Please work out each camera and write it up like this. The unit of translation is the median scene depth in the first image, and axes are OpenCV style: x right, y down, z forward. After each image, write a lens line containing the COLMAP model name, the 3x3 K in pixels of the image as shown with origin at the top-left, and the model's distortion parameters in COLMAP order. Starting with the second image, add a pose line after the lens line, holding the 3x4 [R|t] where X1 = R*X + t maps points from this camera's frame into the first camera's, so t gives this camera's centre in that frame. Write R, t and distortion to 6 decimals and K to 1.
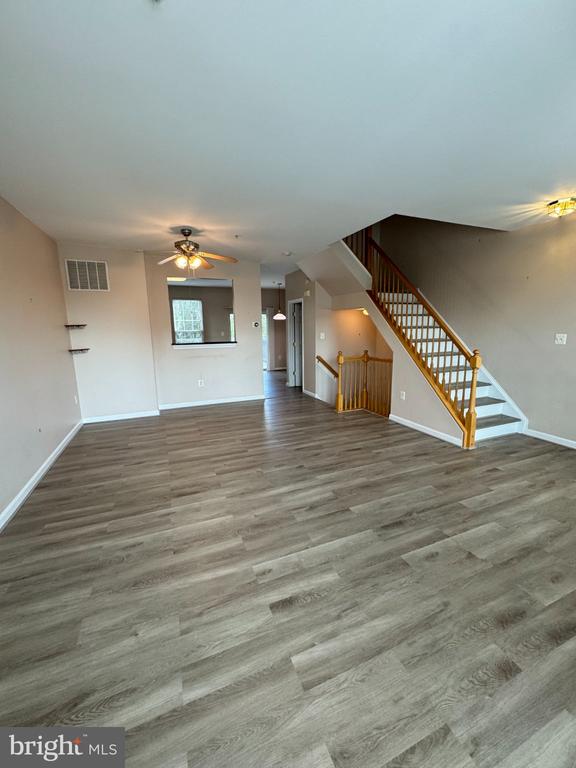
lens RADIAL K [[310.6, 0, 292.2], [0, 310.6, 388.9], [0, 0, 1]] dist [0.009522, -0.001398]
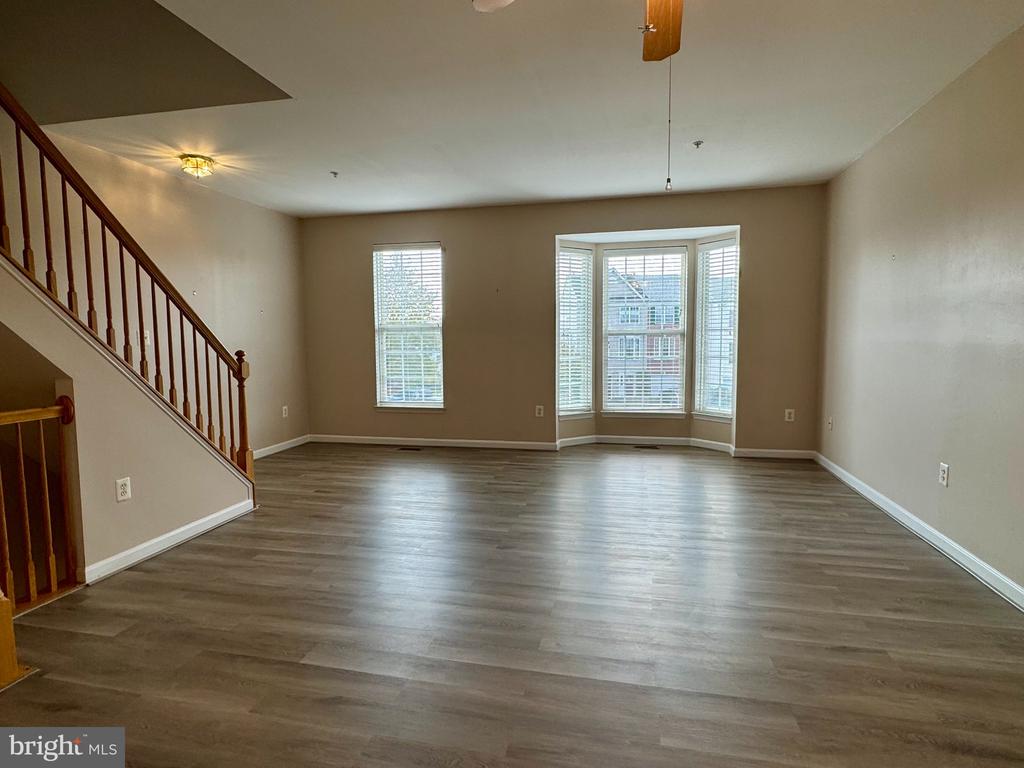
lens RADIAL K [[569.8, 0, 513.8], [0, 569.8, 386.0], [0, 0, 1]] dist [-0.004145, -0.000361]
pose [[-0.815401, -0.025395, 0.578339, -0.572388], [0.134483, 0.963396, 0.231912, -0.263013], [-0.563059, 0.266878, -0.782139, 1.713359]]
